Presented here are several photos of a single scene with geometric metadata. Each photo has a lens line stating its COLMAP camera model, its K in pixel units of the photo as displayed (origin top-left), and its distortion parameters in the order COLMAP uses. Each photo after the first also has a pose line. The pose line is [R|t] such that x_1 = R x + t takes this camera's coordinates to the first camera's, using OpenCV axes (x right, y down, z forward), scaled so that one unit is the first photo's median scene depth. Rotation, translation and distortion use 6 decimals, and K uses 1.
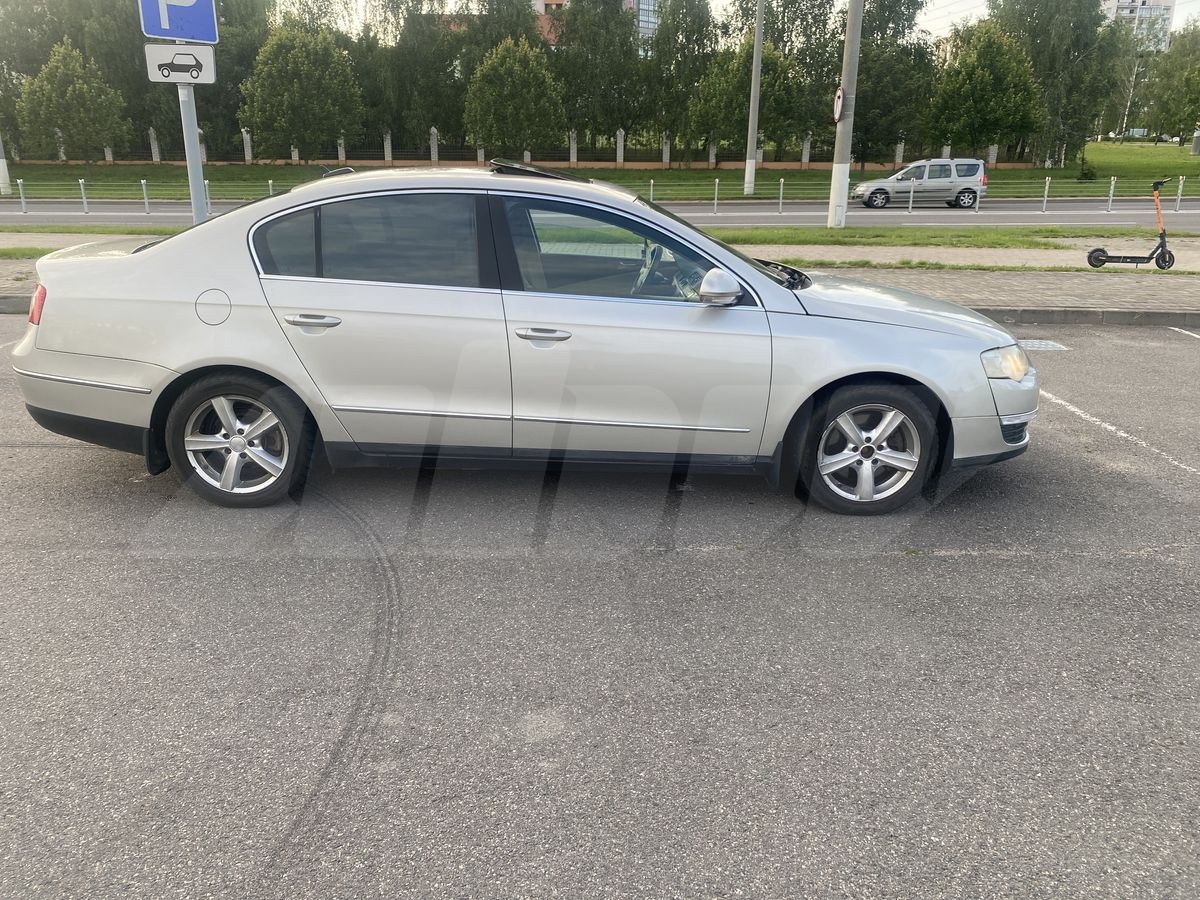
lens RADIAL K [[935.0, 0, 600.0], [0, 935.0, 450.0], [0, 0, 1]] dist [0.013887, -0.007246]
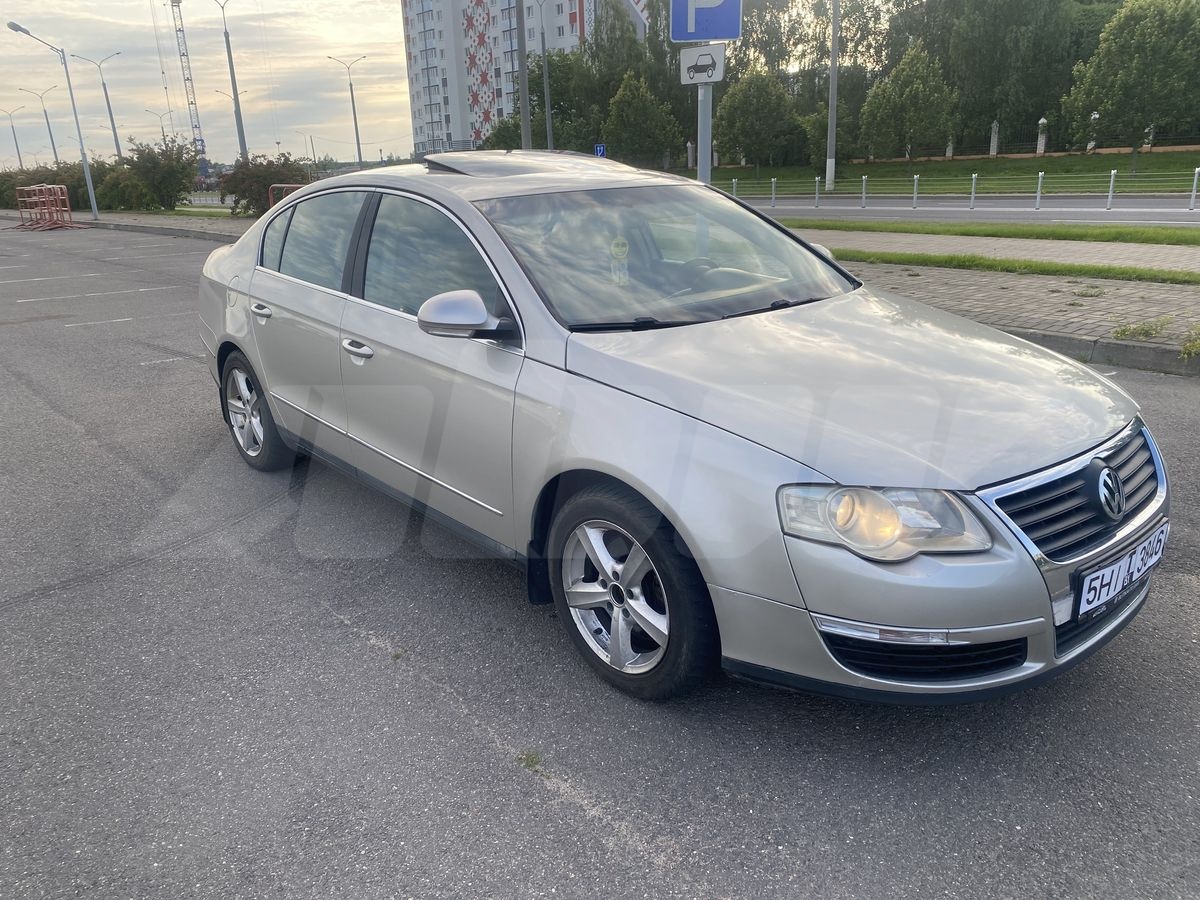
lens RADIAL K [[952.1, 0, 600.0], [0, 952.1, 450.0], [0, 0, 1]] dist [0.014145, -0.007972]
pose [[0.623136, 0.198351, -0.756544, 0.360527], [-0.197087, 0.975914, 0.093533, -0.072890], [0.756874, 0.090821, 0.647219, 0.272018]]
